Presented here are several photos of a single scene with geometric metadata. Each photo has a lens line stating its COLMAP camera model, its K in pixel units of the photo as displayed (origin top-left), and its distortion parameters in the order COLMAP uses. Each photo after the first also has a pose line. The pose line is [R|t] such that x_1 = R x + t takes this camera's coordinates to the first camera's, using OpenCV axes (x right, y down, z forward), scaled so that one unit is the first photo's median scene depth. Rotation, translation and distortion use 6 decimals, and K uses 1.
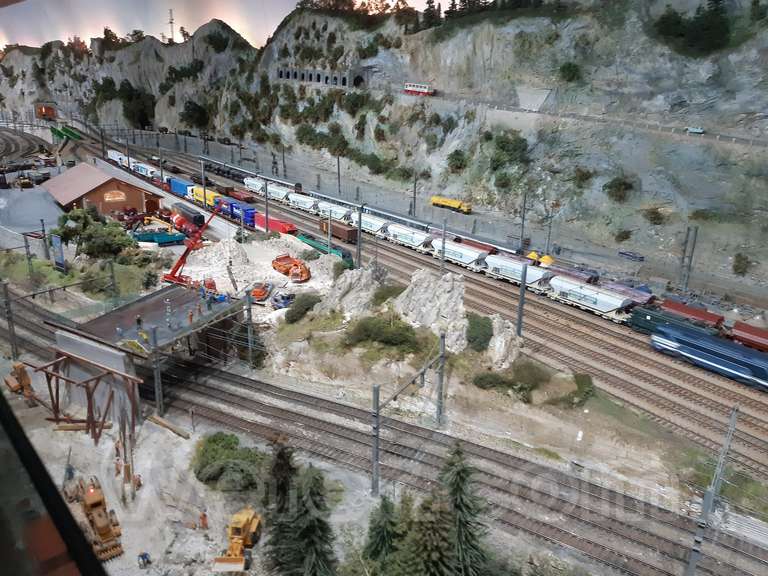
lens RADIAL K [[599.1, 0, 383.5], [0, 599.1, 280.5], [0, 0, 1]] dist [0.072098, -0.146822]
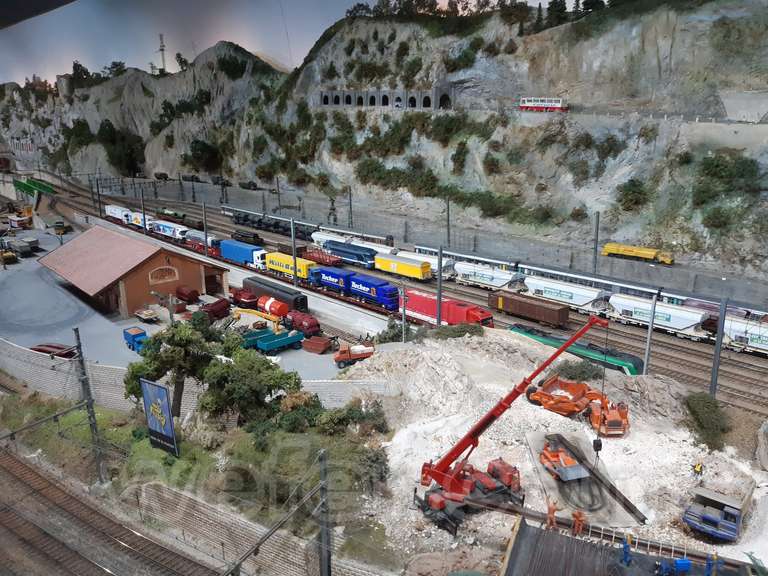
lens RADIAL K [[599.1, 0, 383.5], [0, 599.1, 280.5], [0, 0, 1]] dist [0.072098, -0.146822]
pose [[0.994852, -0.066617, 0.076363, -0.183564], [0.070727, 0.996116, -0.052440, -0.058533], [-0.072573, 0.057571, 0.995700, 0.224564]]
